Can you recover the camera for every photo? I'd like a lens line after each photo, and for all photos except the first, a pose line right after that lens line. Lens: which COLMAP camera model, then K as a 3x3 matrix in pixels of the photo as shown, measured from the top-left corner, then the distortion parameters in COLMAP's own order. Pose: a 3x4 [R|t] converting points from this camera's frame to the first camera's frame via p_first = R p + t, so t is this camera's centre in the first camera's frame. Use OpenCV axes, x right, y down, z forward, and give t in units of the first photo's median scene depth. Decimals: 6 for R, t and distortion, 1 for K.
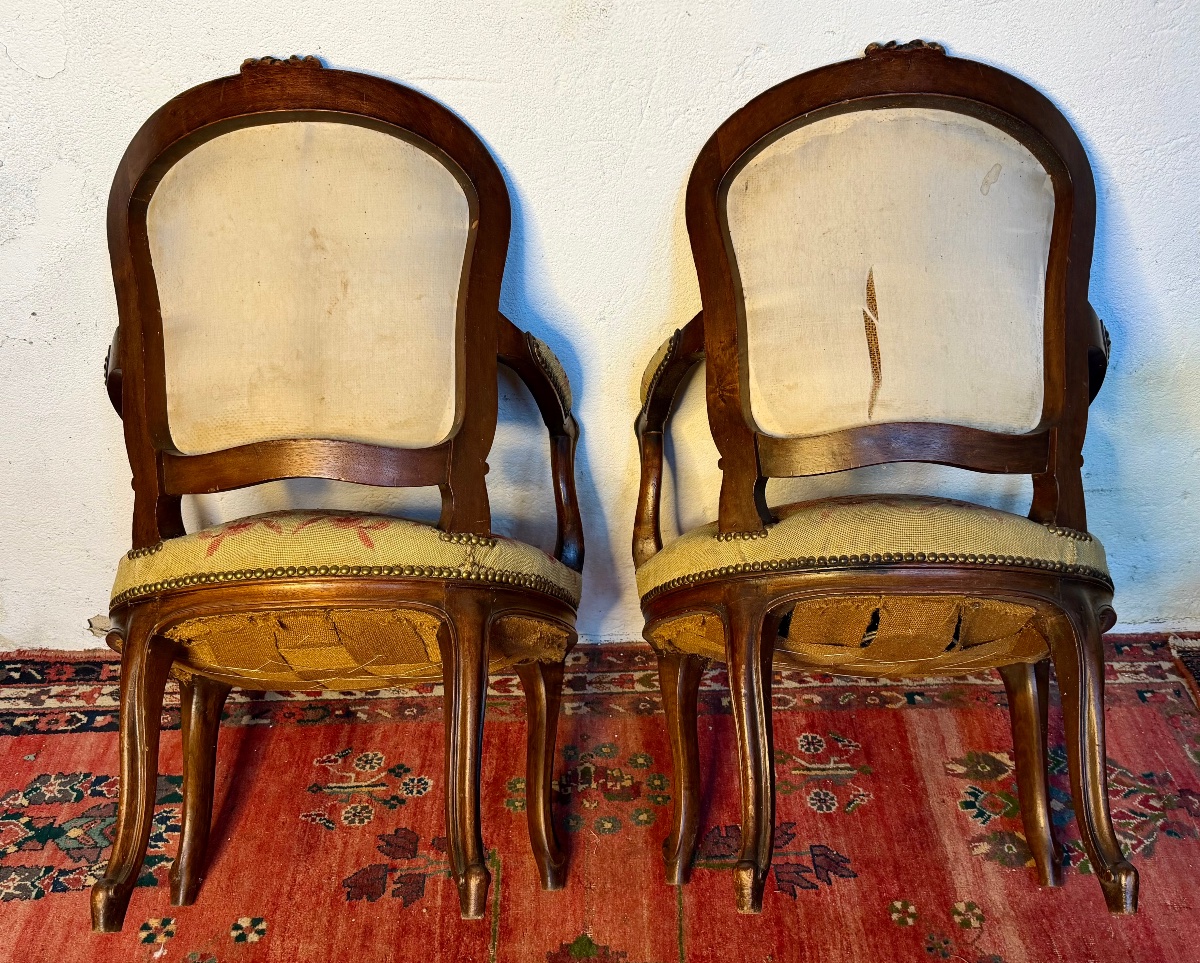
lens RADIAL K [[1048.0, 0, 596.3], [0, 1048.0, 483.3], [0, 0, 1]] dist [0.038777, -0.054169]
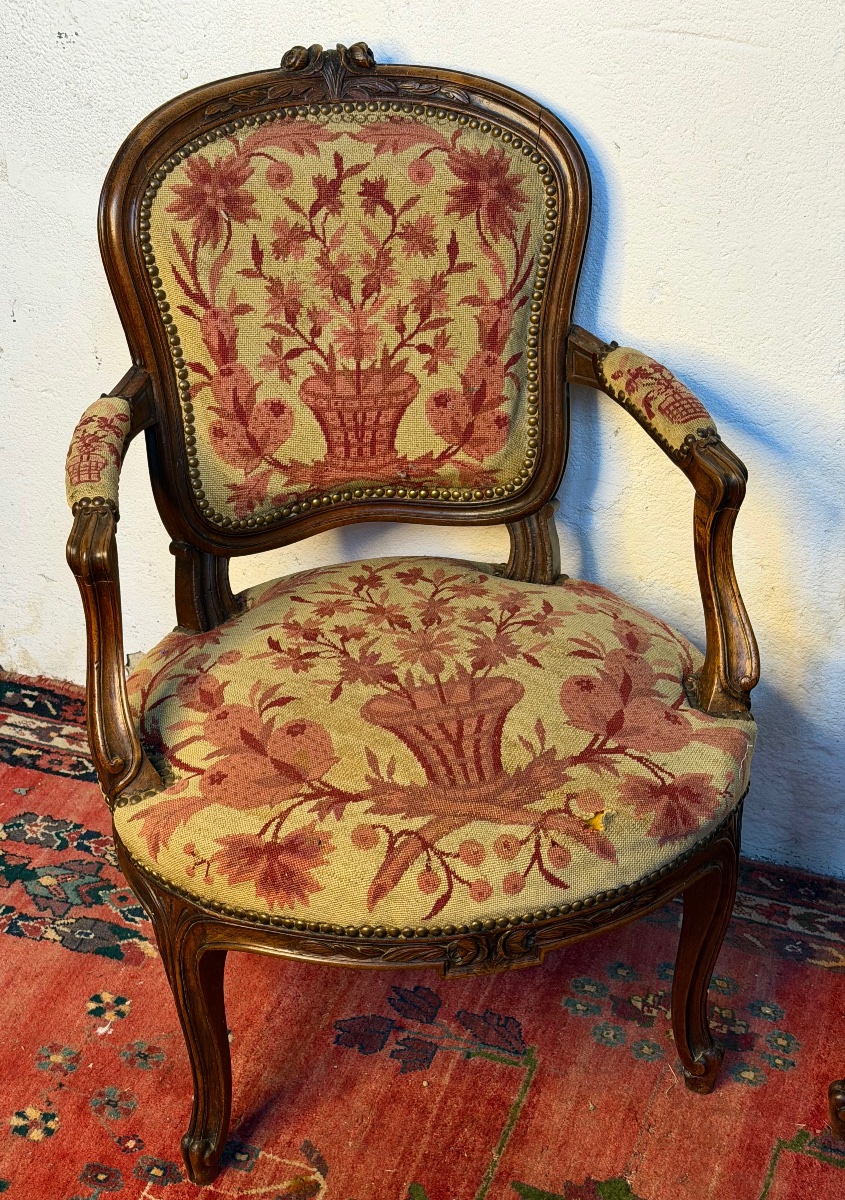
lens RADIAL K [[1716.1, 0, 384.7], [0, 1716.1, 582.6], [0, 0, 1]] dist [0.141407, 0.000000]
pose [[0.925532, 0.210402, -0.314836, 0.119359], [-0.248709, 0.964715, -0.086427, 0.164093], [0.285542, 0.158294, 0.945203, -0.226551]]
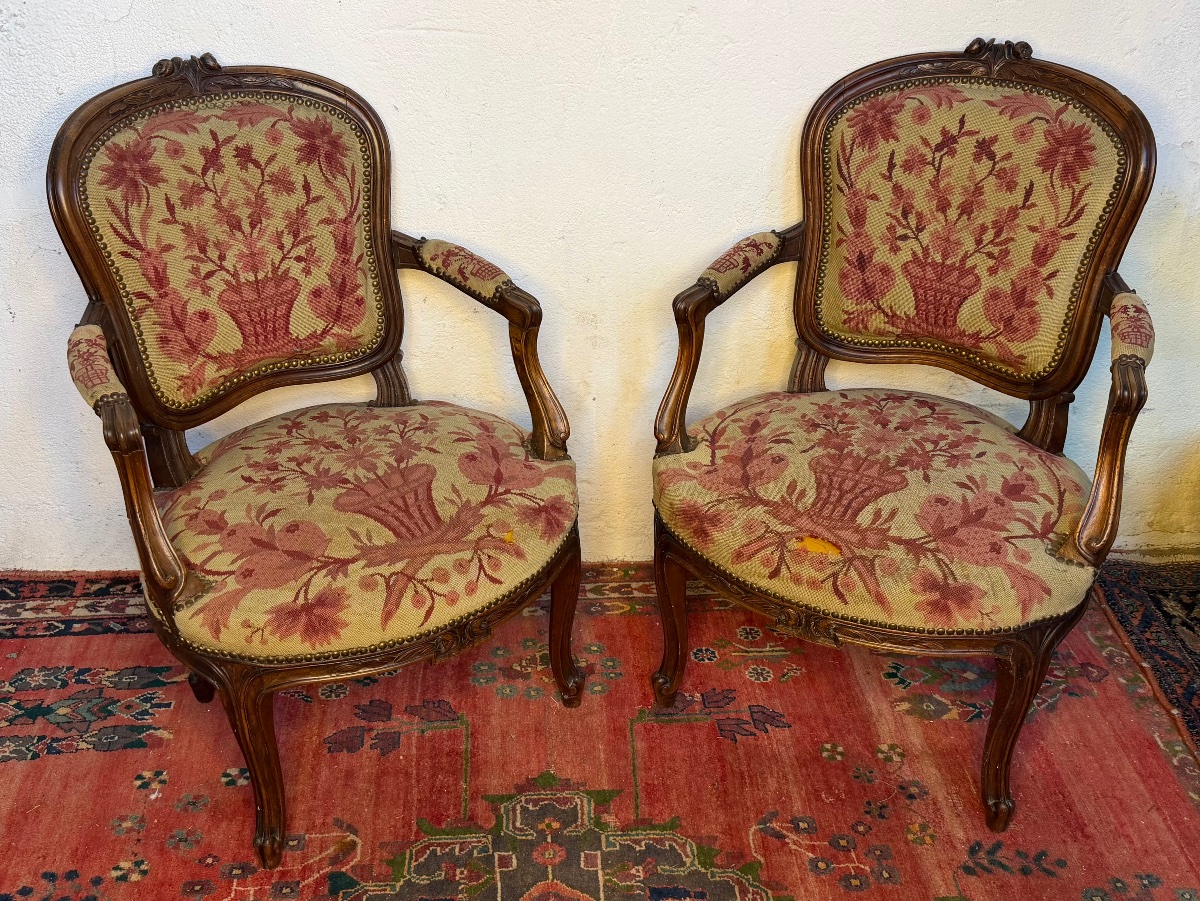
lens RADIAL K [[1239.4, 0, 567.0], [0, 1239.4, 433.0], [0, 0, 1]] dist [0.082663, 0.000000]
pose [[0.998938, 0.003215, 0.045955, -0.048352], [0.003629, 0.988969, -0.148080, 0.249641], [-0.045924, 0.148089, 0.987907, -0.322830]]
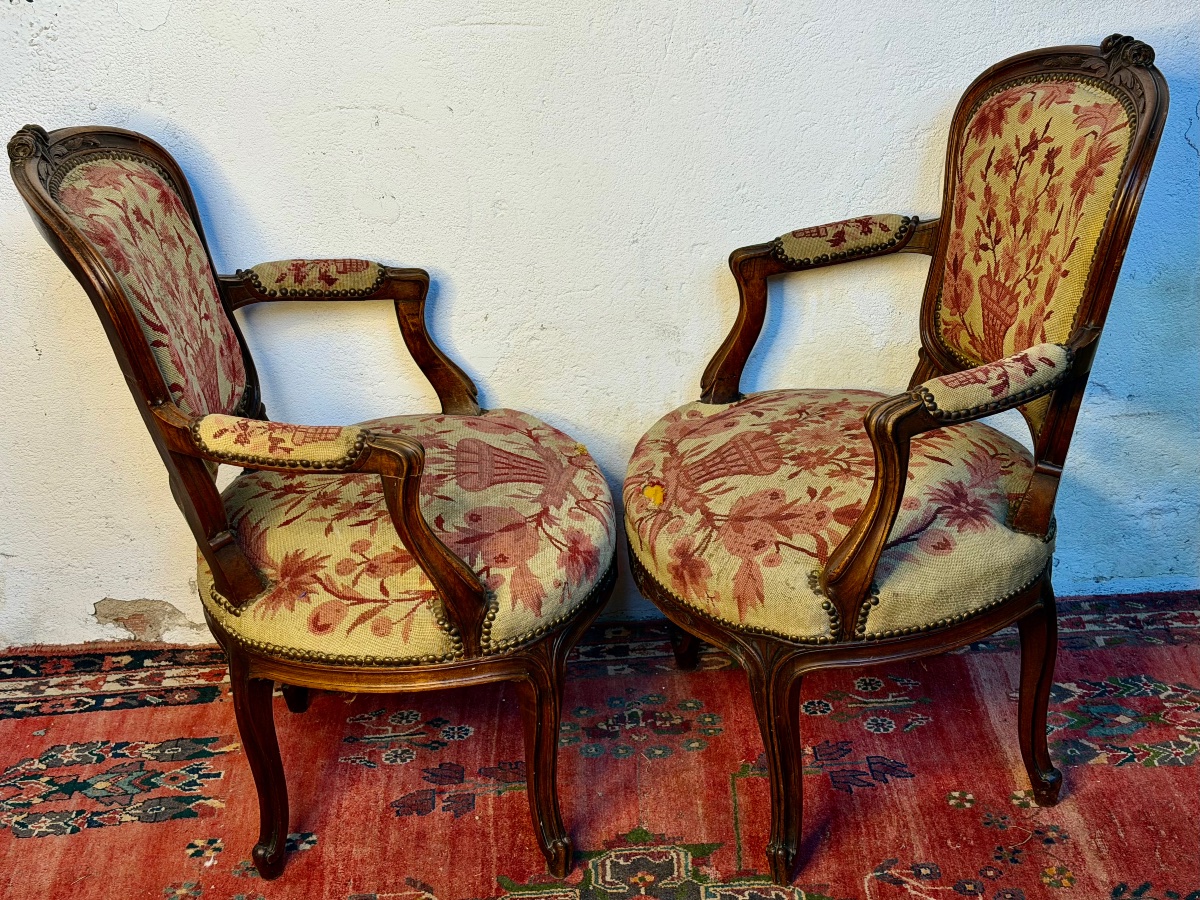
lens RADIAL K [[1712.5, 0, 600.3], [0, 1712.5, 453.0], [0, 0, 1]] dist [0.140249, 0.000000]
pose [[0.999514, -0.031112, 0.001986, -0.037720], [0.030820, 0.976518, -0.213219, 0.396051], [0.004695, 0.213176, 0.977002, -0.614770]]
